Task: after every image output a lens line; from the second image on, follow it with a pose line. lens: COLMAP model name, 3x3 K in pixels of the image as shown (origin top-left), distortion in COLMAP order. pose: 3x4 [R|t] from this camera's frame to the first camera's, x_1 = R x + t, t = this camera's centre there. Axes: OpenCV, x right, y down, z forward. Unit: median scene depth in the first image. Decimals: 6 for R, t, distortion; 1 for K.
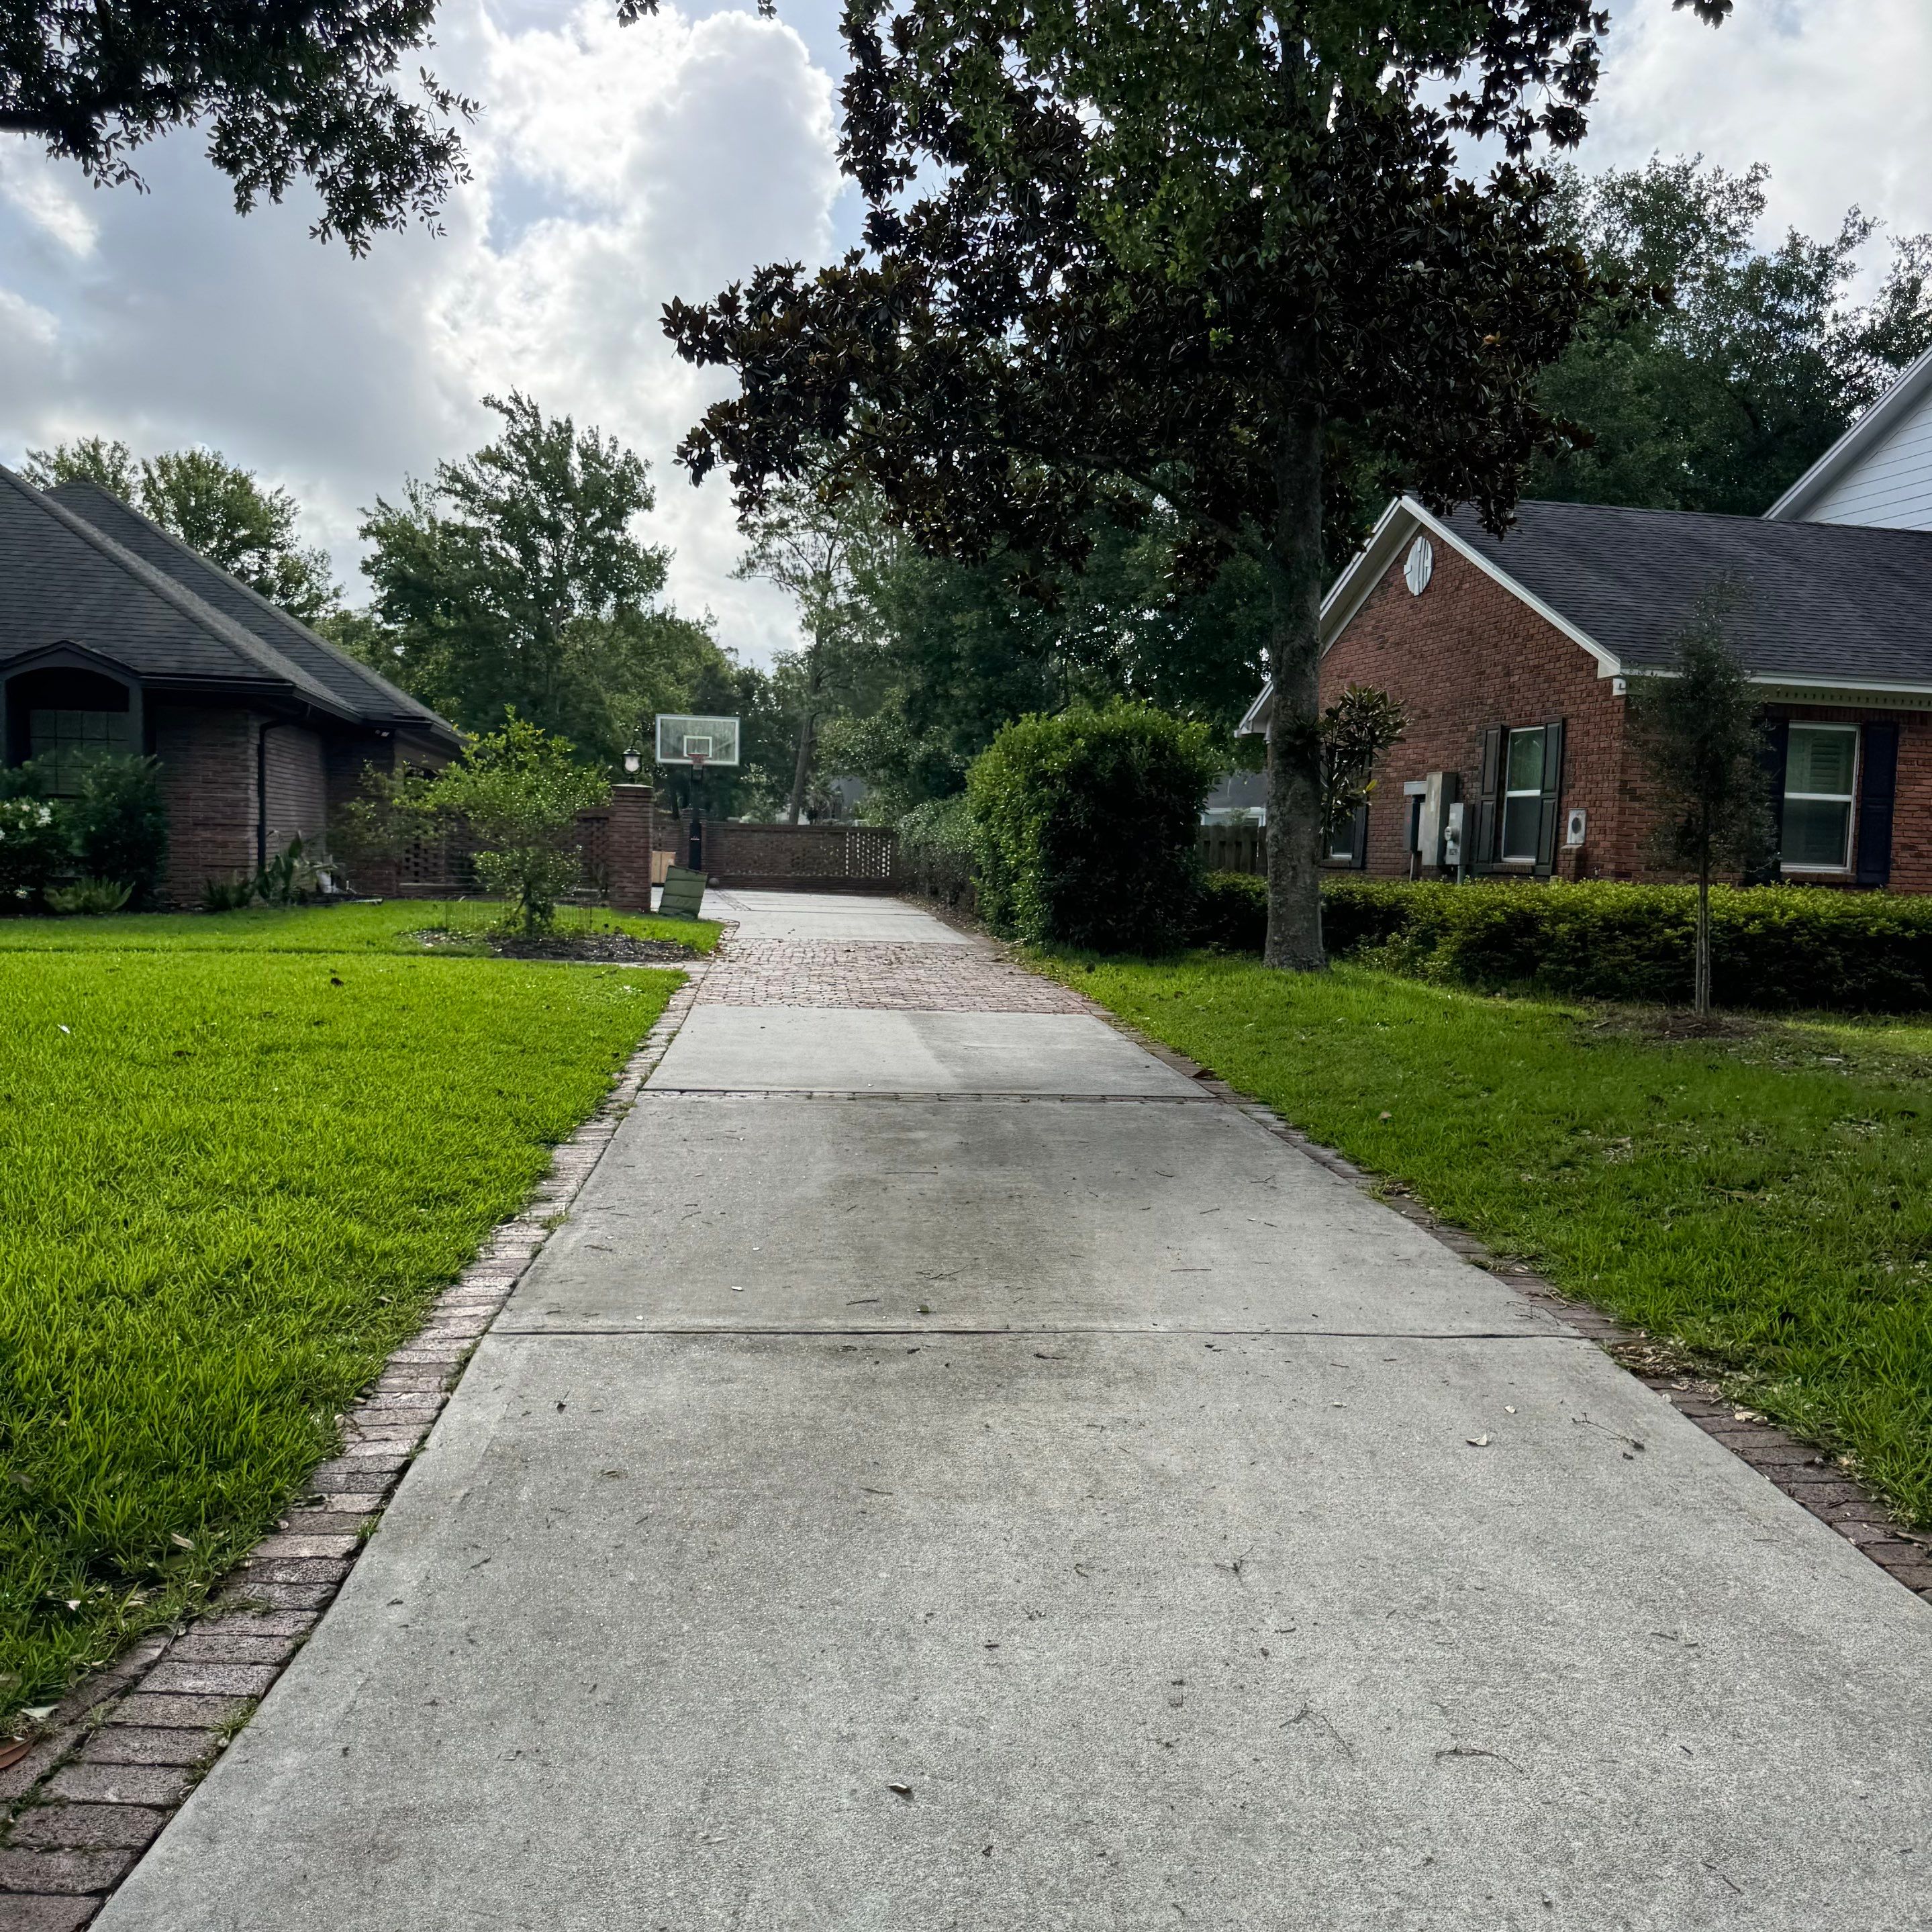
lens RADIAL K [[1822.4, 0, 955.4], [0, 1822.4, 960.4], [0, 0, 1]] dist [0.015418, 0.000000]
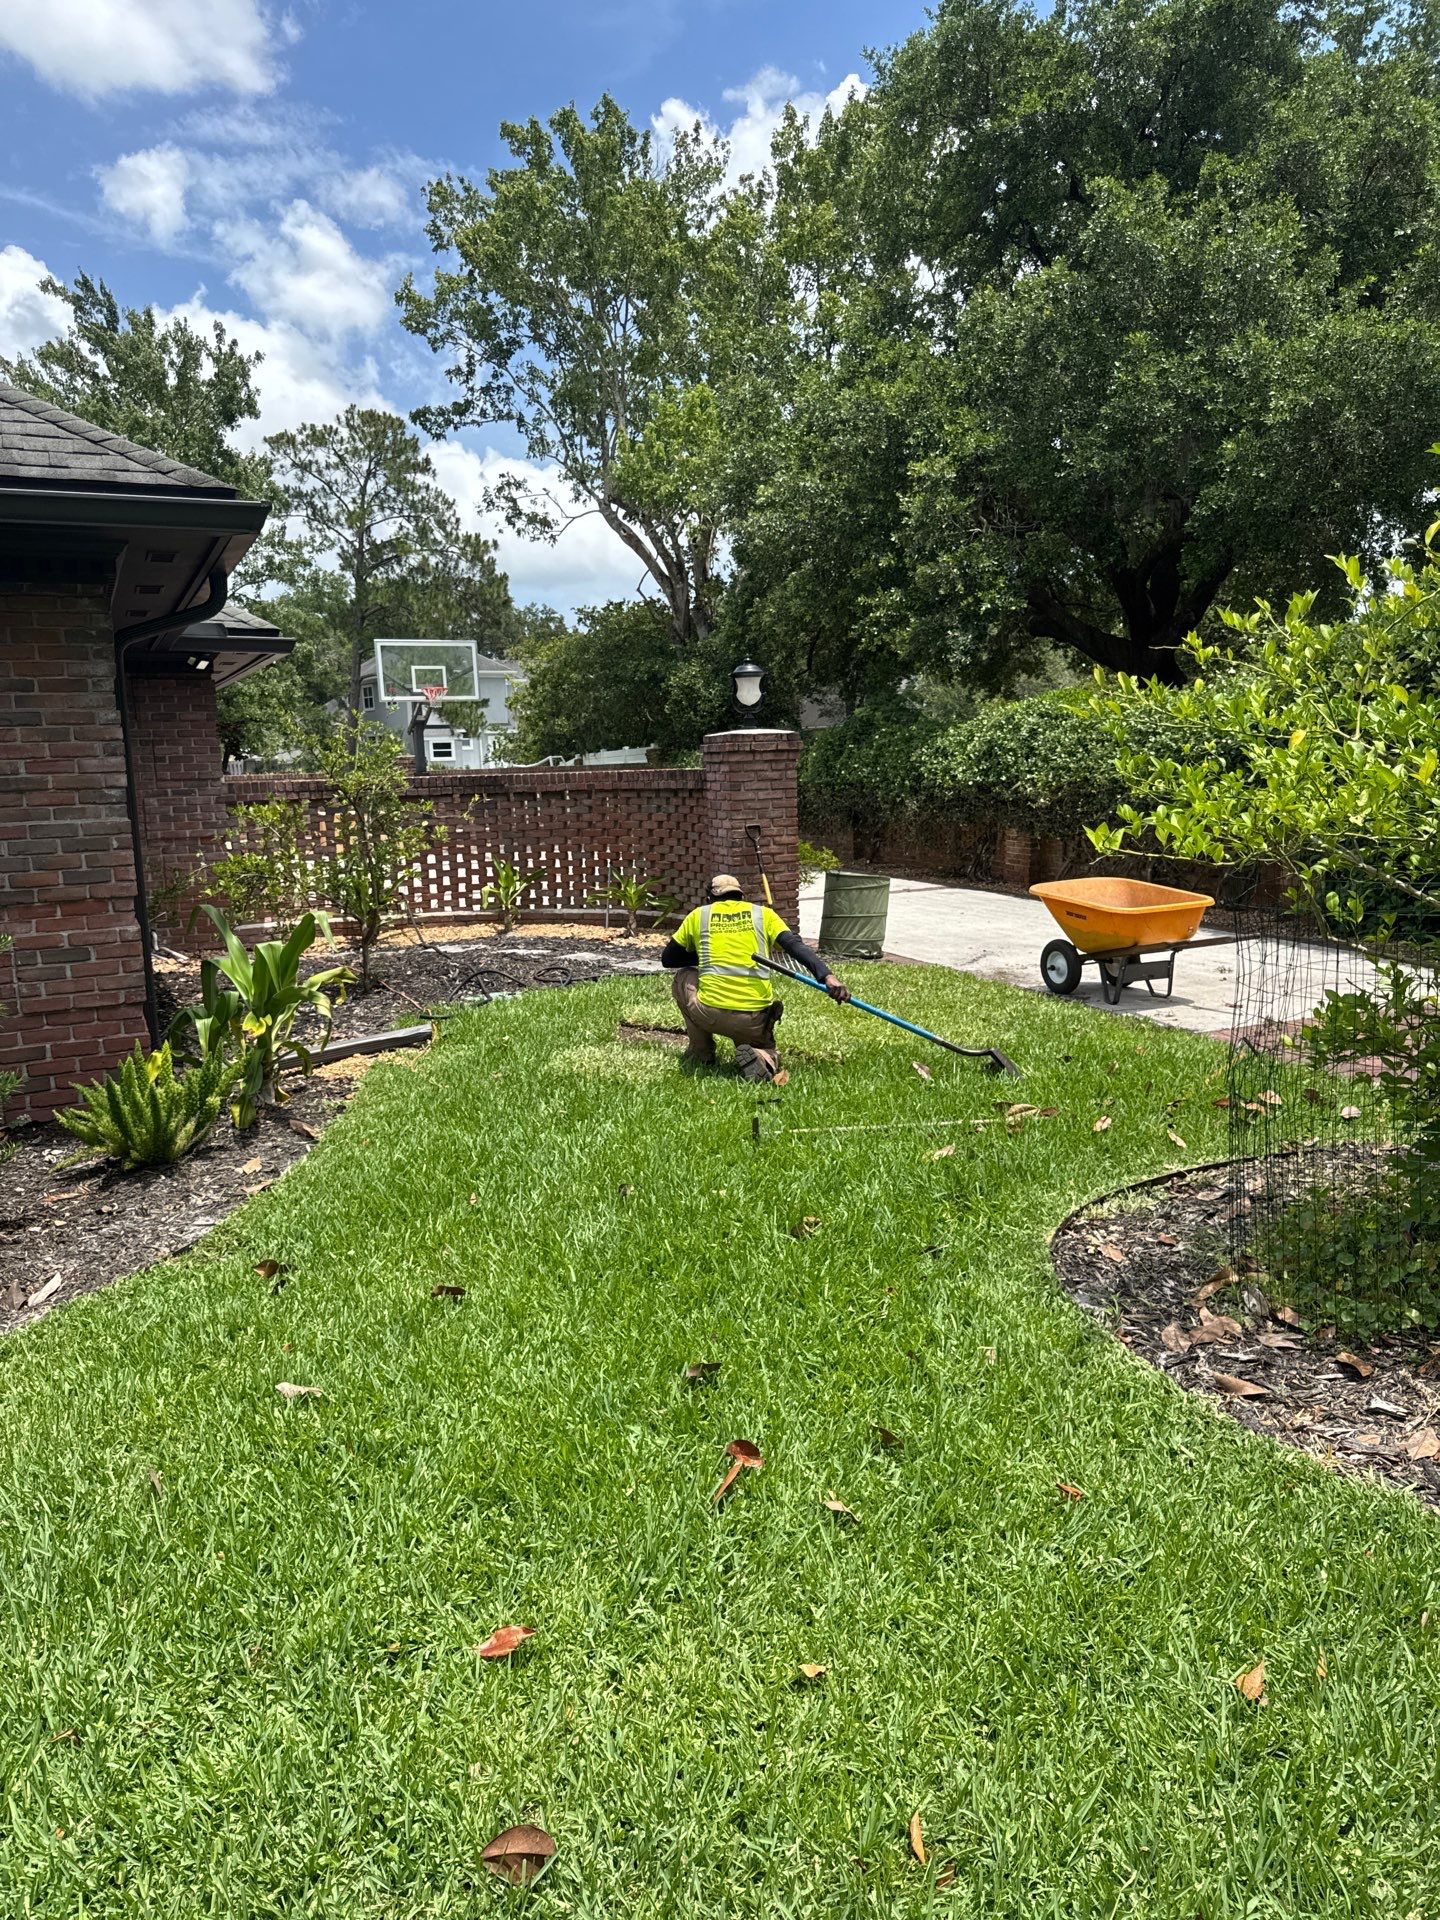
lens RADIAL K [[1359.4, 0, 741.9], [0, 1359.4, 916.2], [0, 0, 1]] dist [0.003402, 0.004212]
pose [[0.964129, -0.096842, 0.247139, -0.493333], [0.080580, 0.993914, 0.075112, -0.120959], [-0.252909, -0.052503, 0.966064, 1.067793]]
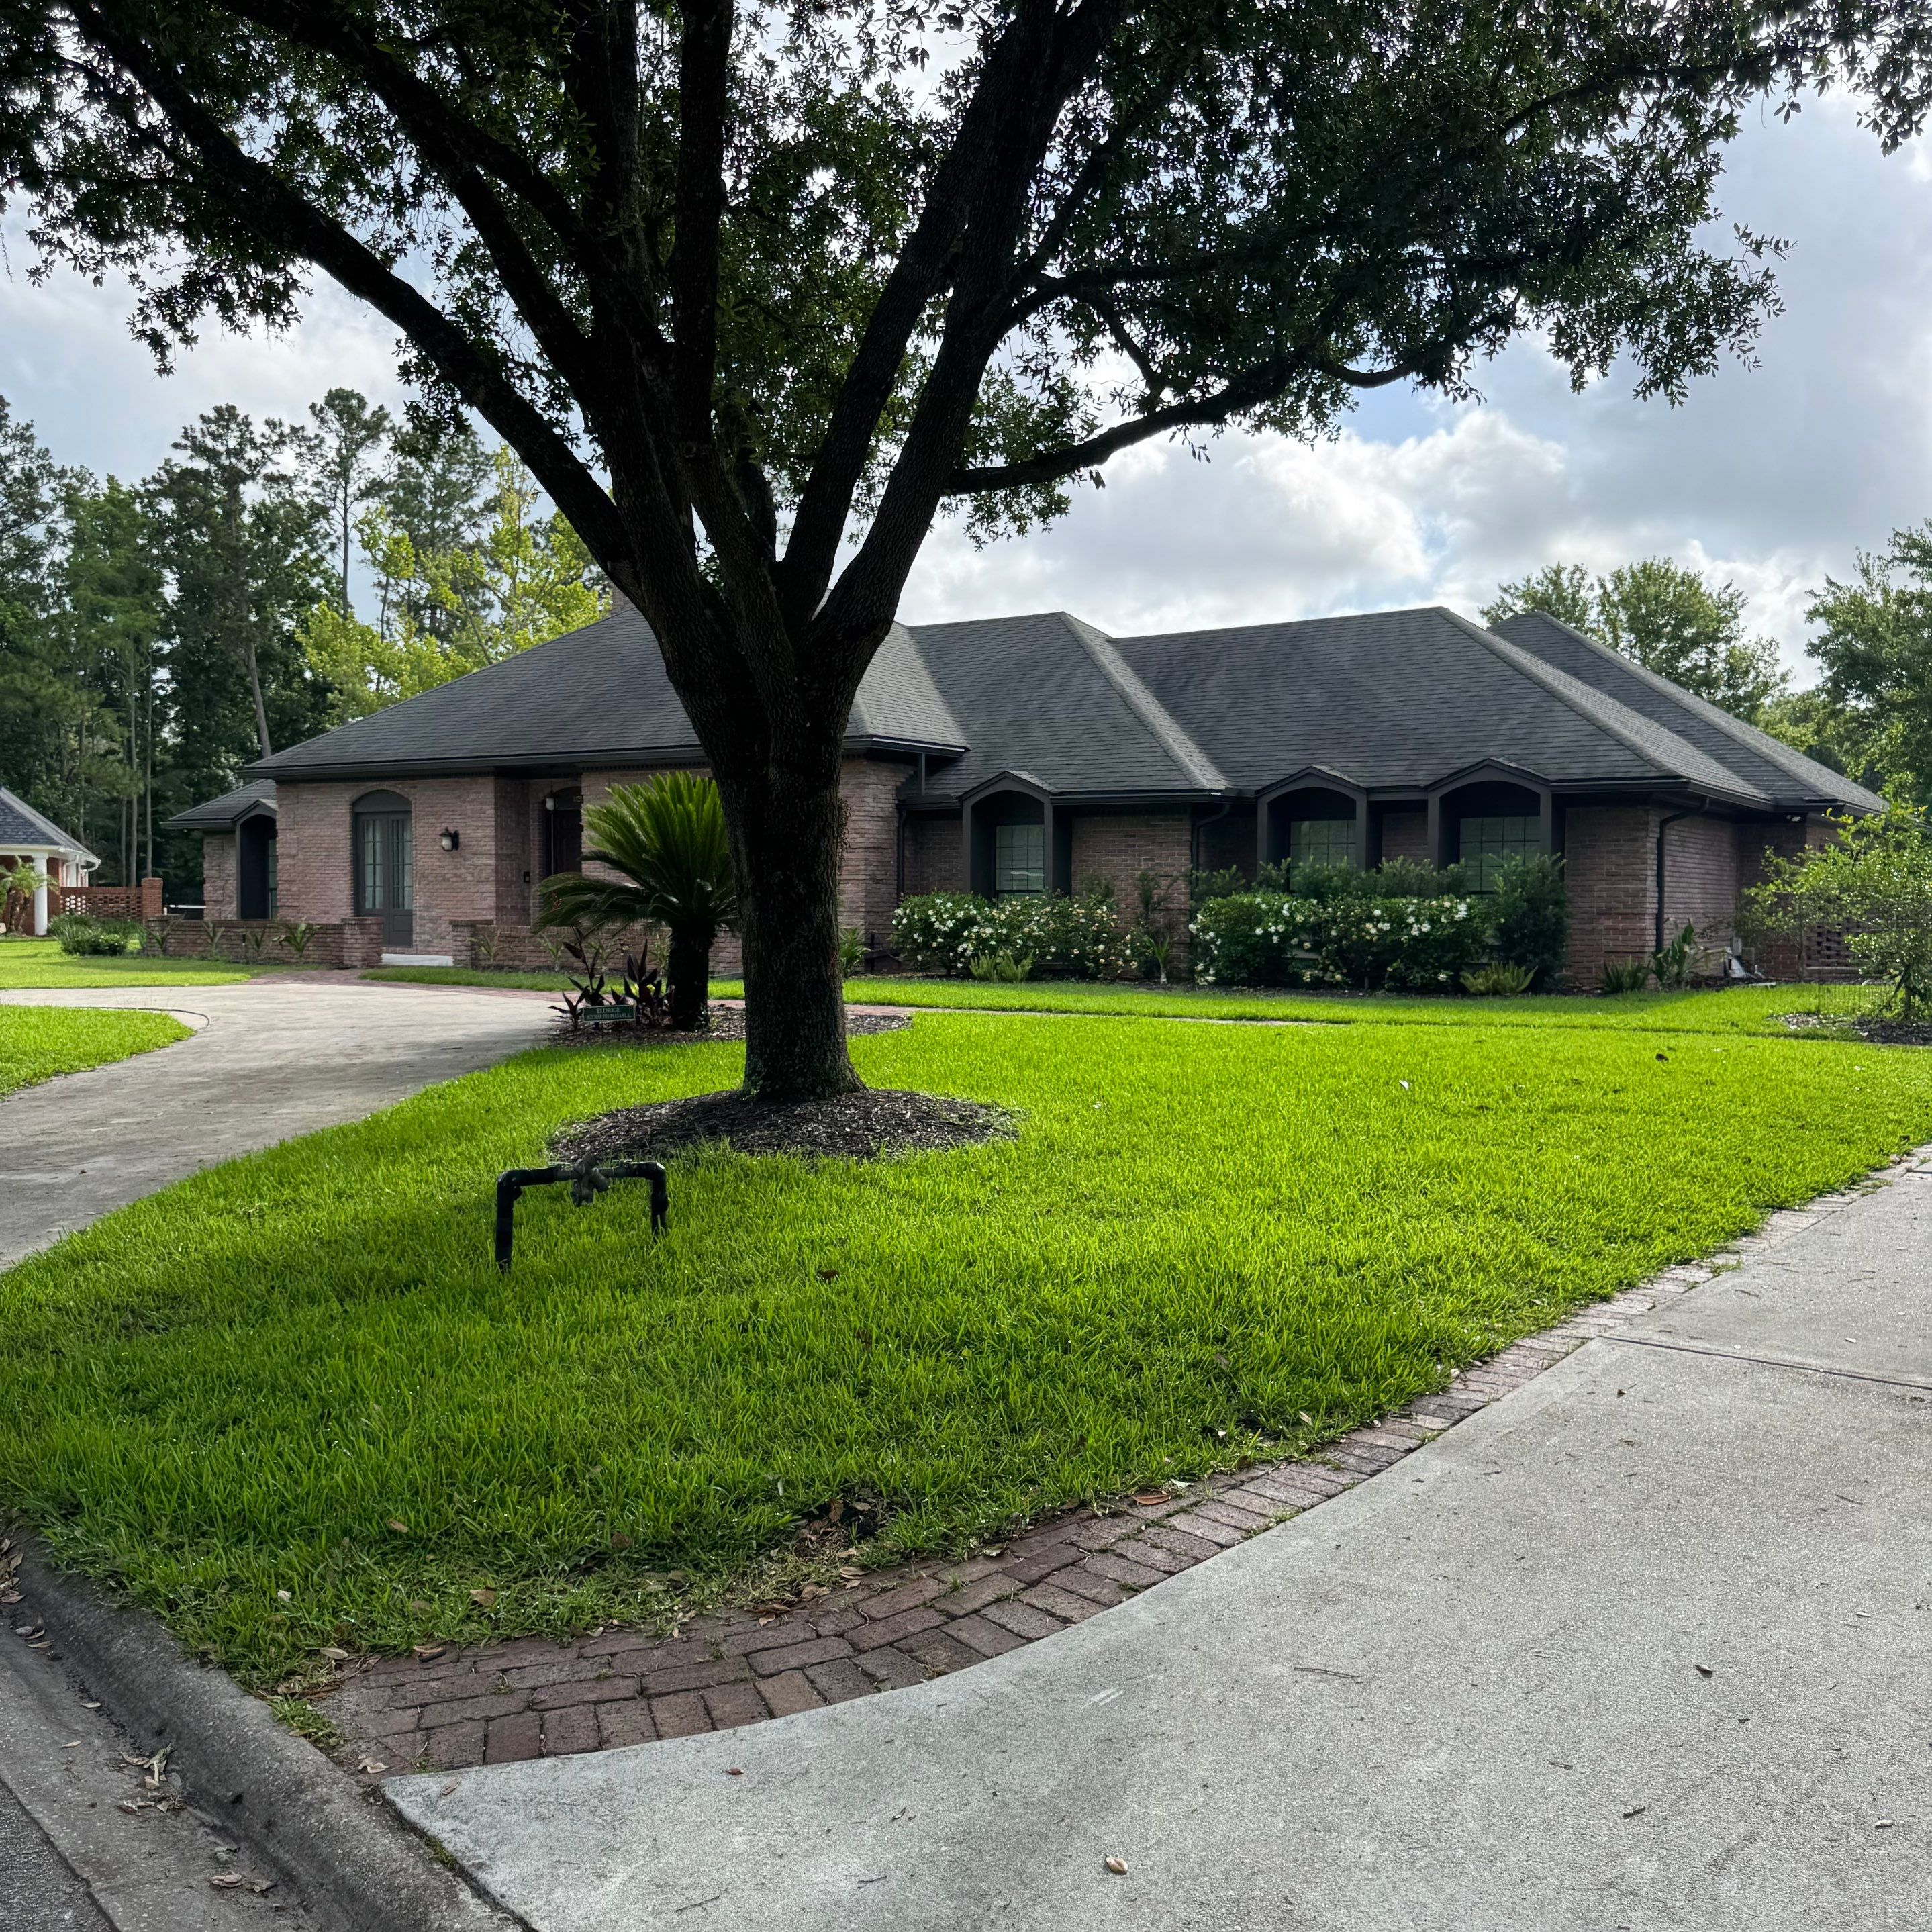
lens RADIAL K [[1822.4, 0, 963.3], [0, 1822.4, 949.4], [0, 0, 1]] dist [0.015418, 0.000000]
pose [[0.716366, -0.008927, -0.697668, 0.084414], [-0.027704, 0.998766, -0.041227, 0.002637], [0.697175, 0.048862, 0.715234, -0.051898]]
